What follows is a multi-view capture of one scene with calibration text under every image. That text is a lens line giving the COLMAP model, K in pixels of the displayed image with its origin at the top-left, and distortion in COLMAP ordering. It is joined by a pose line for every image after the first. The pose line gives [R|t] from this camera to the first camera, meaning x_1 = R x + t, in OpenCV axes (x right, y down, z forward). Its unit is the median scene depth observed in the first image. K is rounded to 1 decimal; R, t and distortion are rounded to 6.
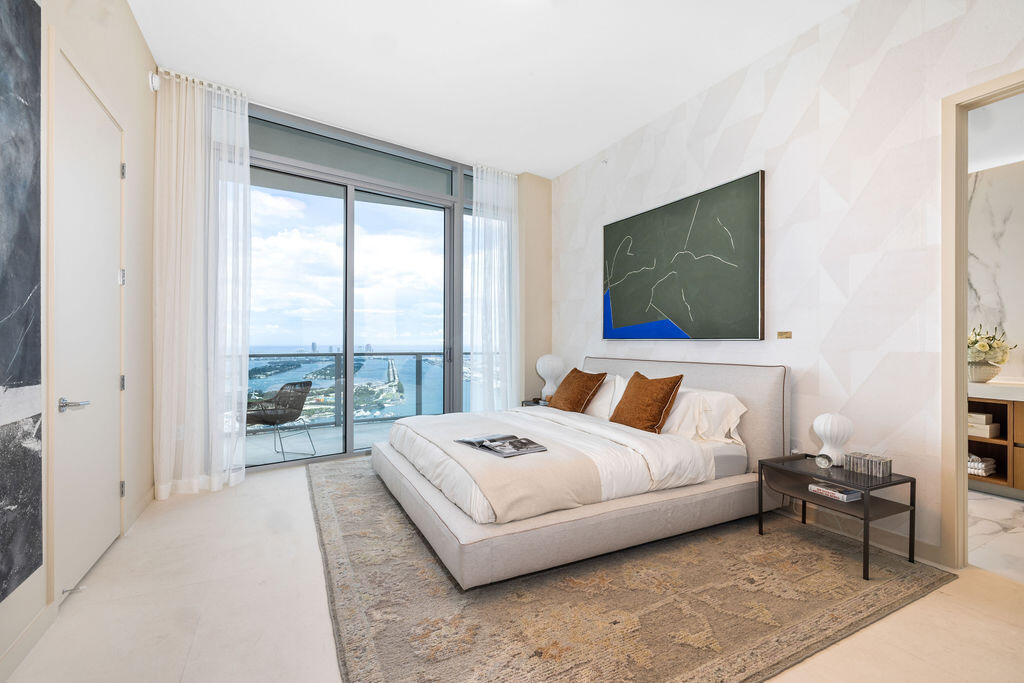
lens RADIAL K [[466.1, 0, 503.4], [0, 466.1, 341.5], [0, 0, 1]] dist [0.002609, -0.001946]
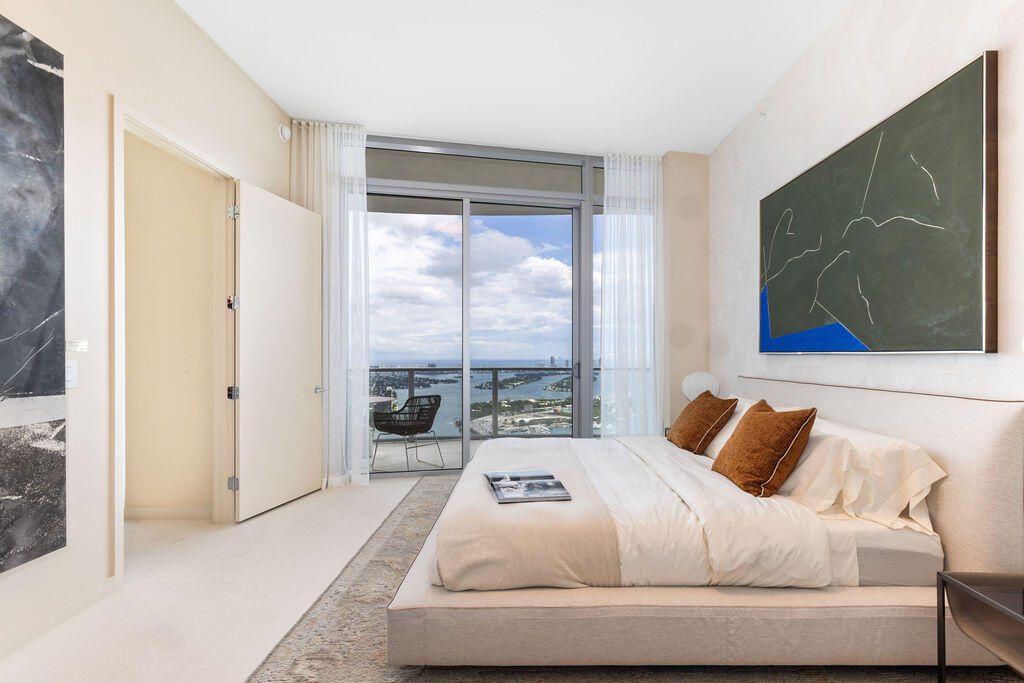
lens RADIAL K [[464.6, 0, 515.5], [0, 464.6, 356.4], [0, 0, 1]] dist [0.007669, -0.003633]
pose [[0.892602, -0.002692, -0.450837, 0.286983], [0.003396, 0.999994, 0.000753, -0.001494], [0.450832, -0.002203, 0.892606, 0.229156]]
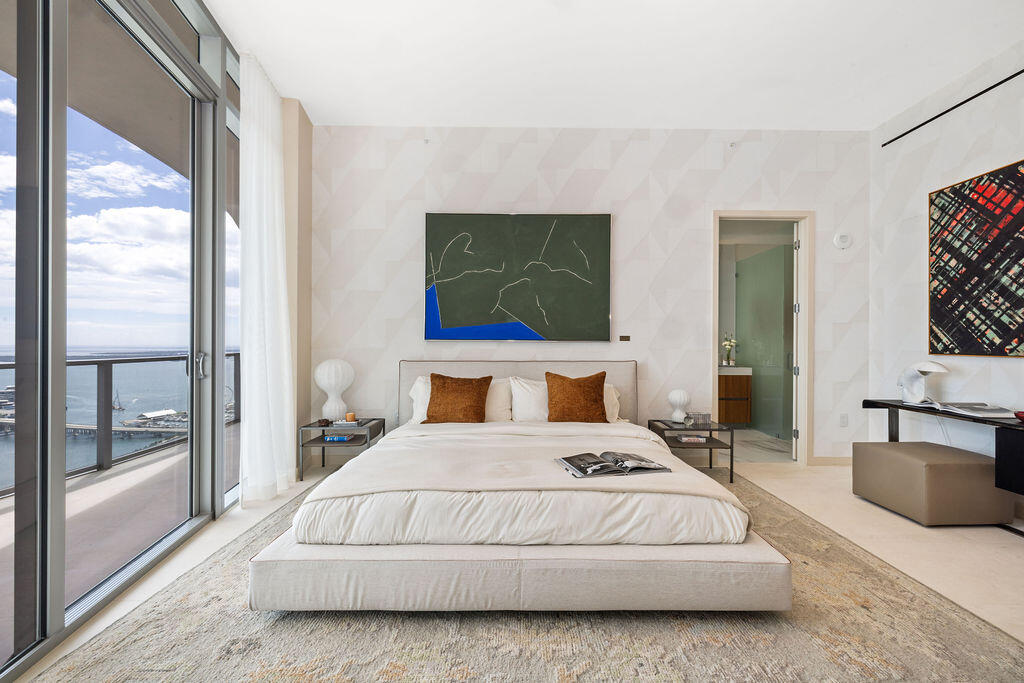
lens RADIAL K [[439.7, 0, 533.0], [0, 439.7, 341.4], [0, 0, 1]] dist [0.002074, 0.001725]
pose [[0.422495, -0.009008, 0.906321, -0.664824], [-0.004795, 0.999914, 0.012173, -0.018364], [-0.906353, -0.009488, 0.422416, 0.650450]]
